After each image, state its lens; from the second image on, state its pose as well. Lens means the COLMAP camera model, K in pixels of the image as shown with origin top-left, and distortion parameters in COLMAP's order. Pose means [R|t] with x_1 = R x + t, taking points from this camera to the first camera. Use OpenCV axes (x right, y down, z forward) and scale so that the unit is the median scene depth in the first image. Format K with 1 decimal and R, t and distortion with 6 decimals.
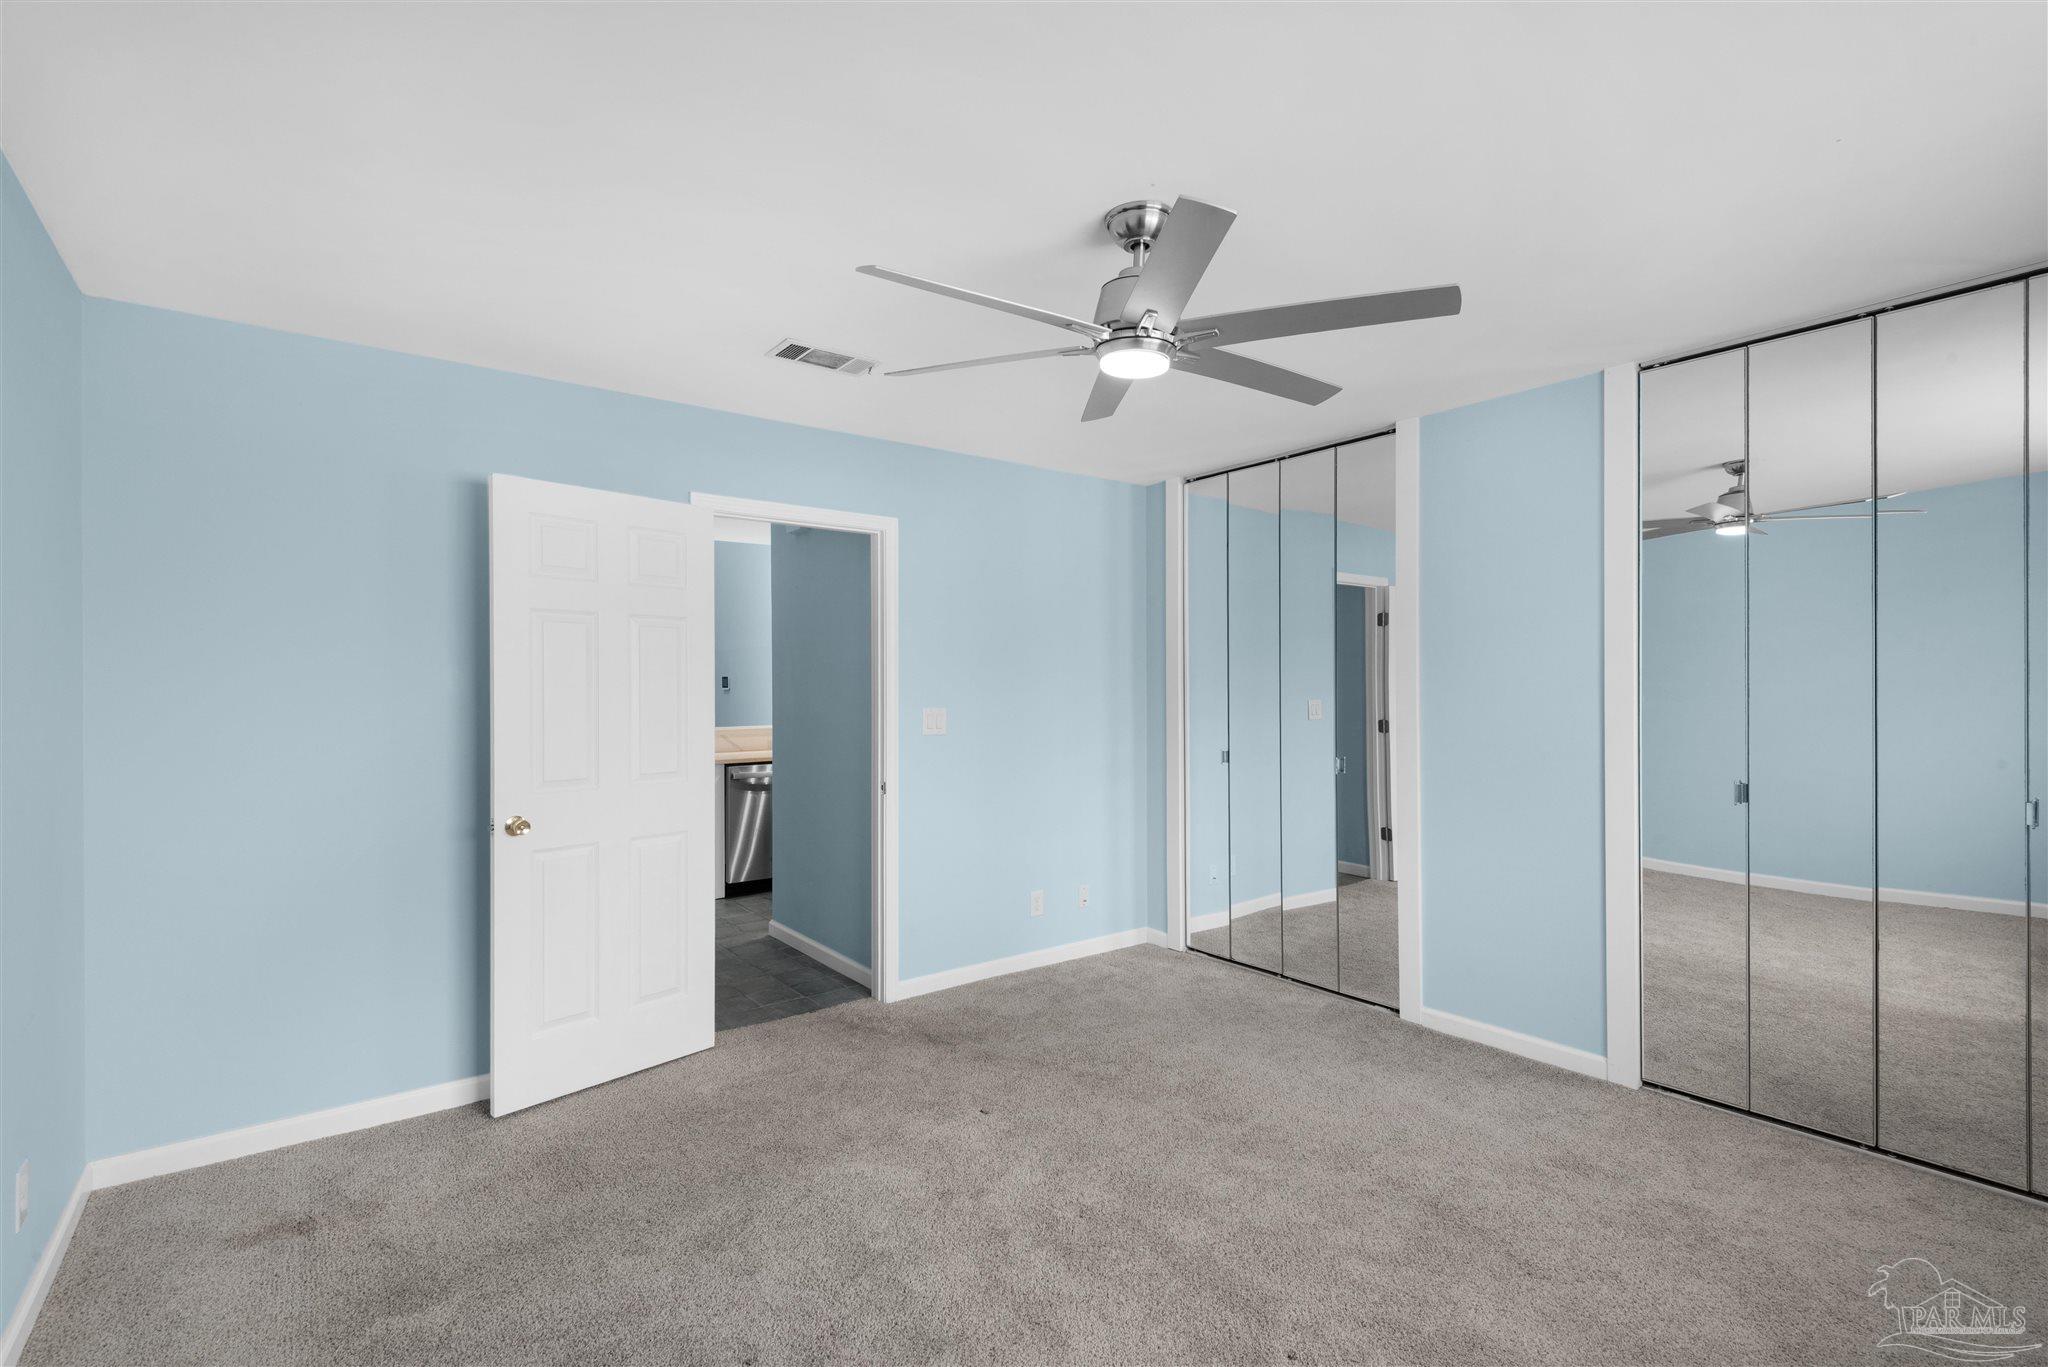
lens RADIAL K [[927.0, 0, 1026.8], [0, 927.0, 692.4], [0, 0, 1]] dist [0.019112, -0.012028]
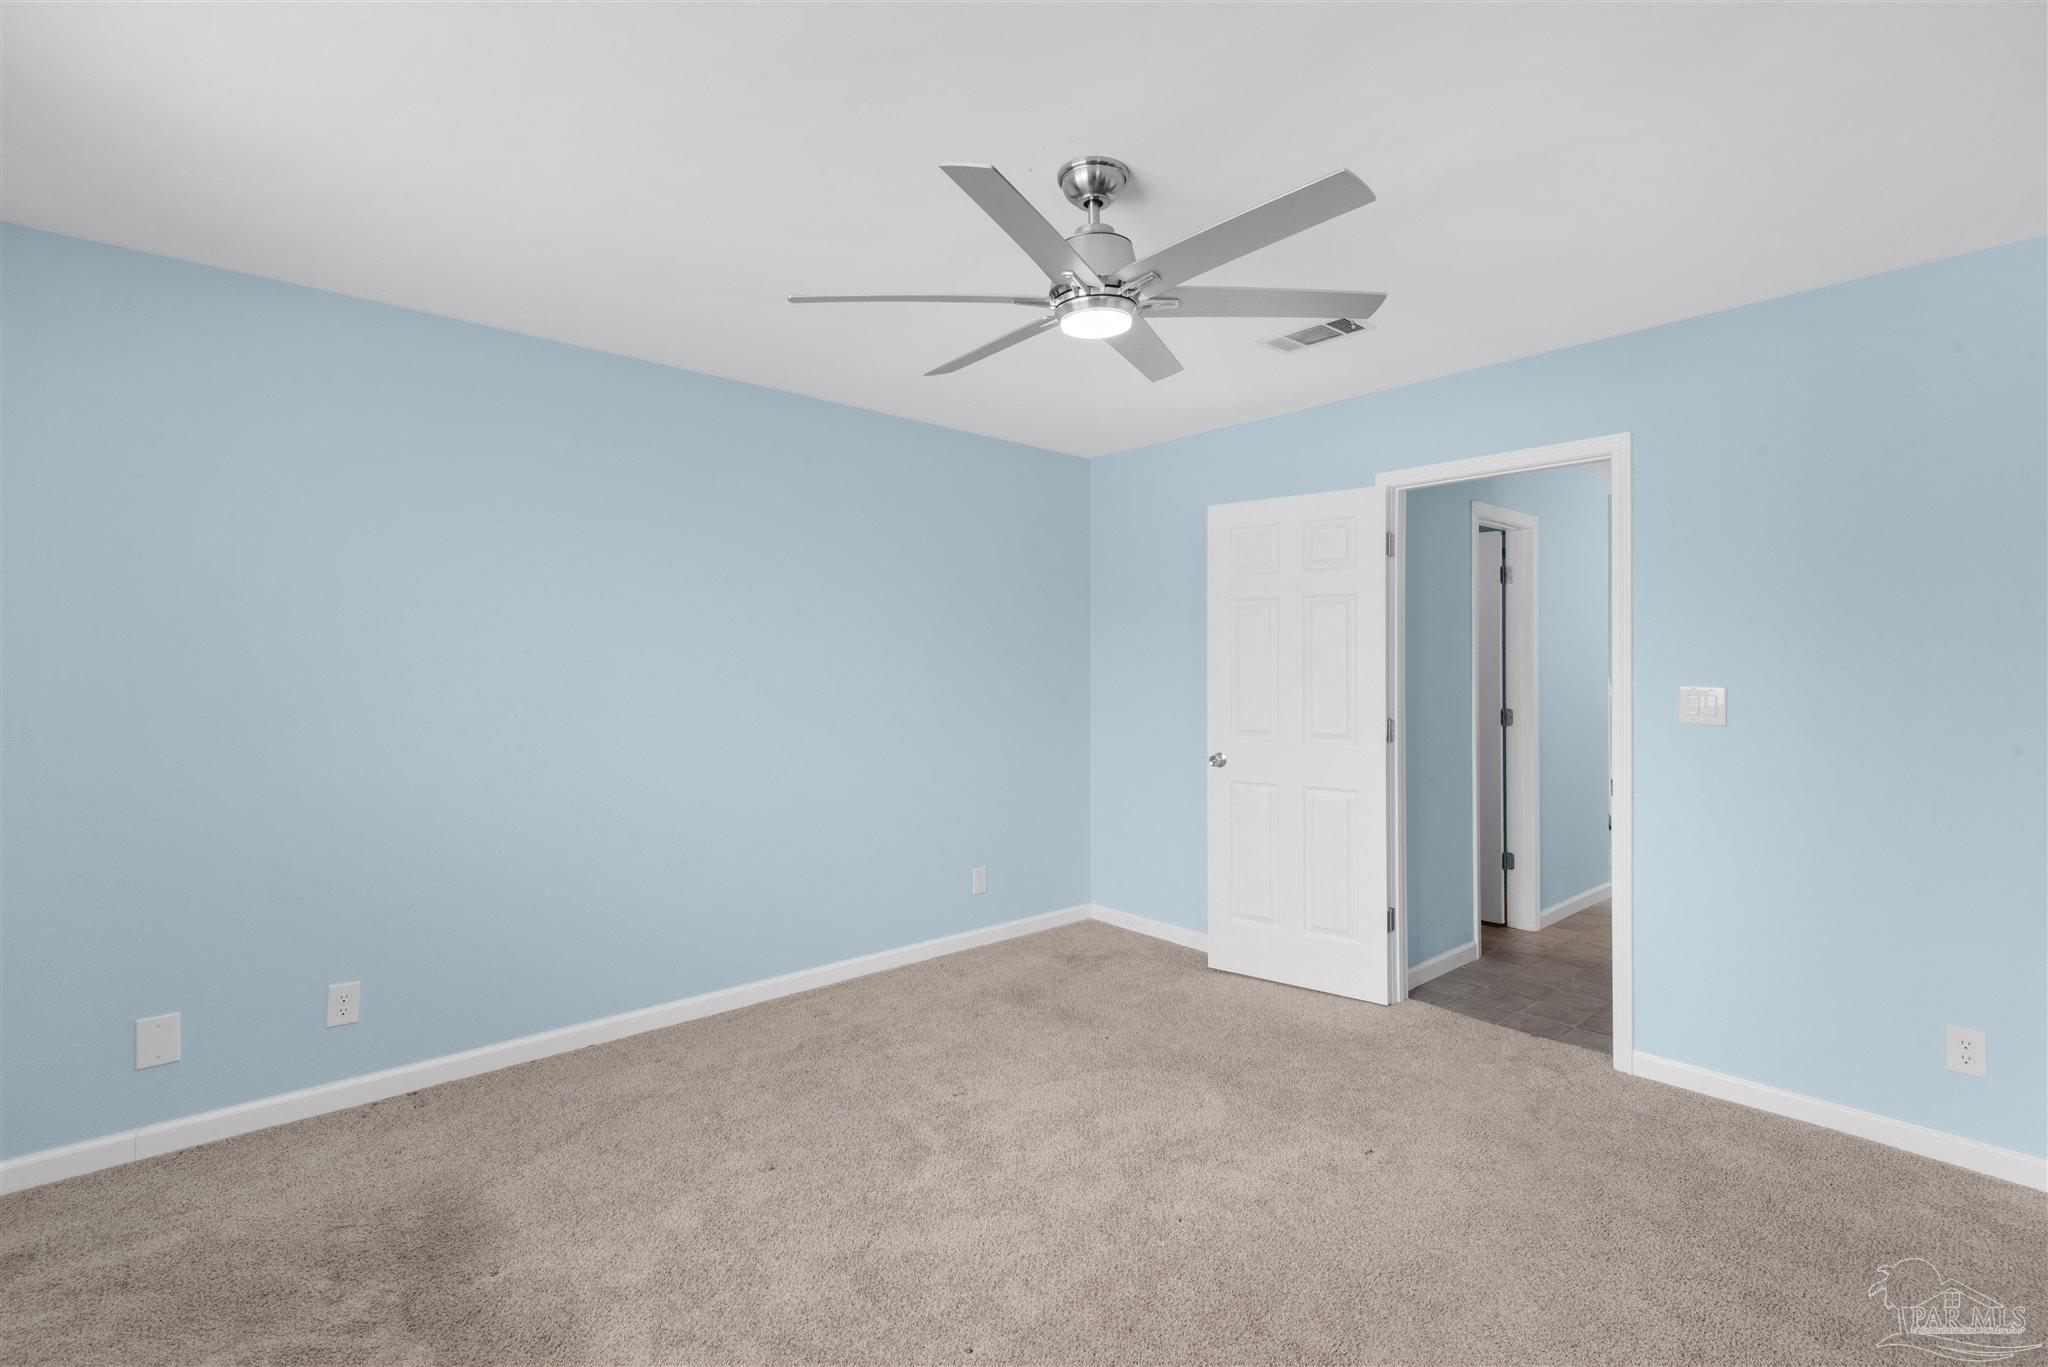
lens RADIAL K [[927.0, 0, 1032.5], [0, 927.0, 667.8], [0, 0, 1]] dist [0.019112, -0.012028]
pose [[0.076996, 0.007212, -0.997005, 0.693188], [-0.005053, 0.999964, 0.006843, 0.000359], [0.997019, 0.004511, 0.077030, 0.551908]]
